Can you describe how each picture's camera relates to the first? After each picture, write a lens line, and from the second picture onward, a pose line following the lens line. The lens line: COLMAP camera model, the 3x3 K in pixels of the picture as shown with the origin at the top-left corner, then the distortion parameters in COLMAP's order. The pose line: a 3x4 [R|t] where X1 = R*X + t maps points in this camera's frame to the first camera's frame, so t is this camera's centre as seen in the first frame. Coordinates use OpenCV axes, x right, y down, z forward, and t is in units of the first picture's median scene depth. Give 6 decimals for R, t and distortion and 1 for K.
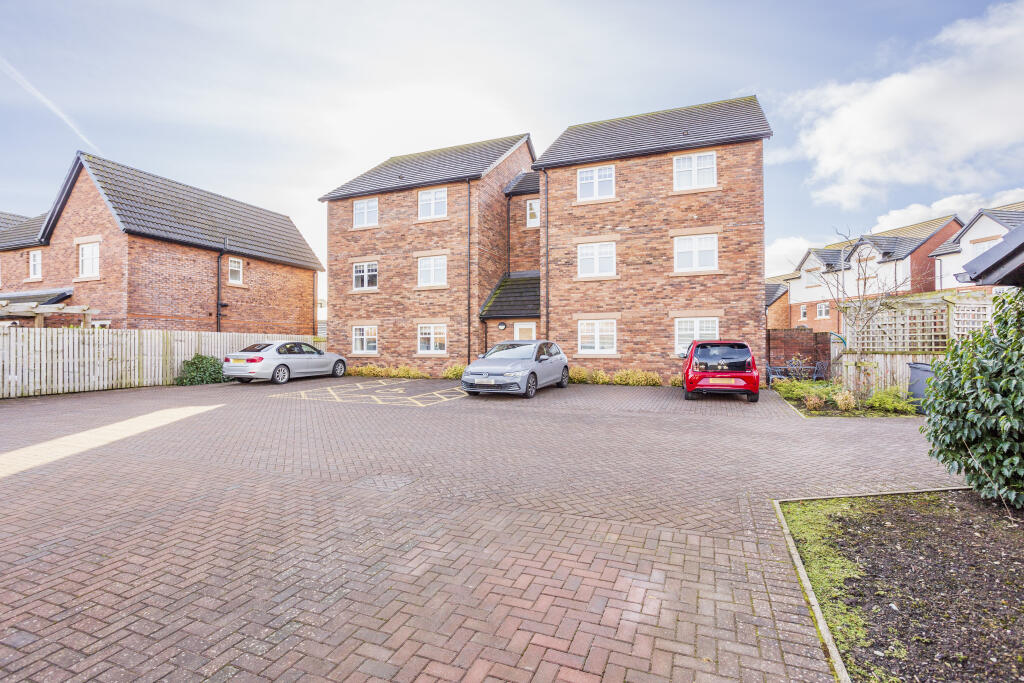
lens RADIAL K [[496.5, 0, 508.2], [0, 496.5, 342.1], [0, 0, 1]] dist [-0.046421, 0.028385]
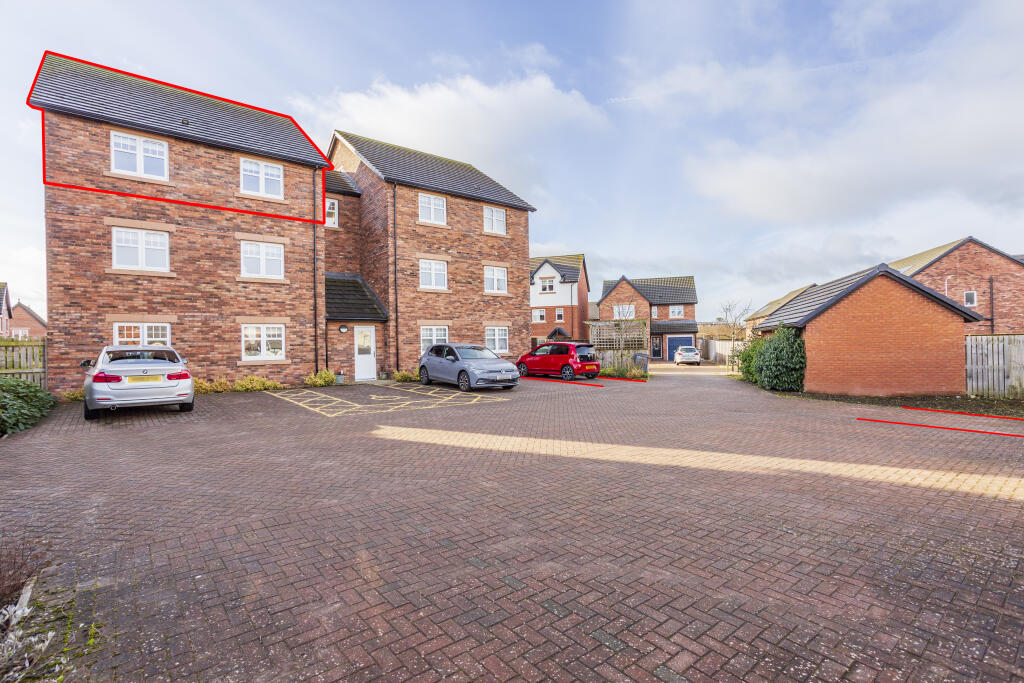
lens RADIAL K [[496.5, 0, 511.9], [0, 496.5, 344.1], [0, 0, 1]] dist [-0.046421, 0.028385]
pose [[0.477140, -0.003729, 0.878820, -0.710824], [0.004317, 0.999989, 0.001899, -0.002895], [-0.878817, 0.002888, 0.477151, 0.257557]]
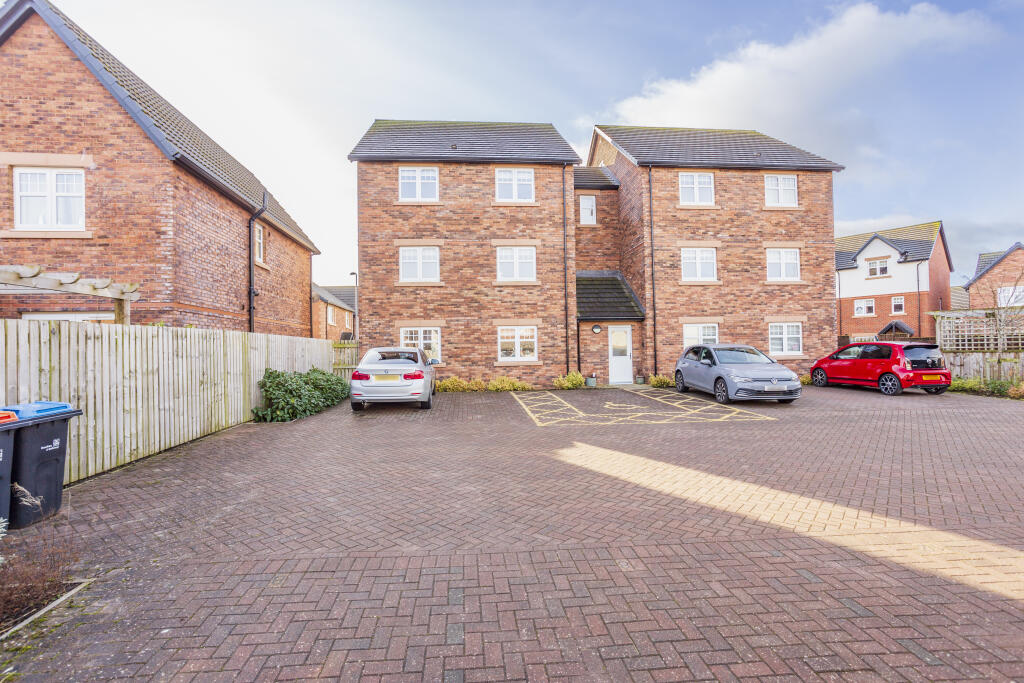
lens RADIAL K [[496.5, 0, 507.9], [0, 496.5, 343.5], [0, 0, 1]] dist [-0.046421, 0.028385]
pose [[0.888654, -0.005832, 0.458542, -0.586952], [0.008608, 0.999955, -0.003963, -0.003445], [-0.458498, 0.007468, 0.888664, 0.264443]]
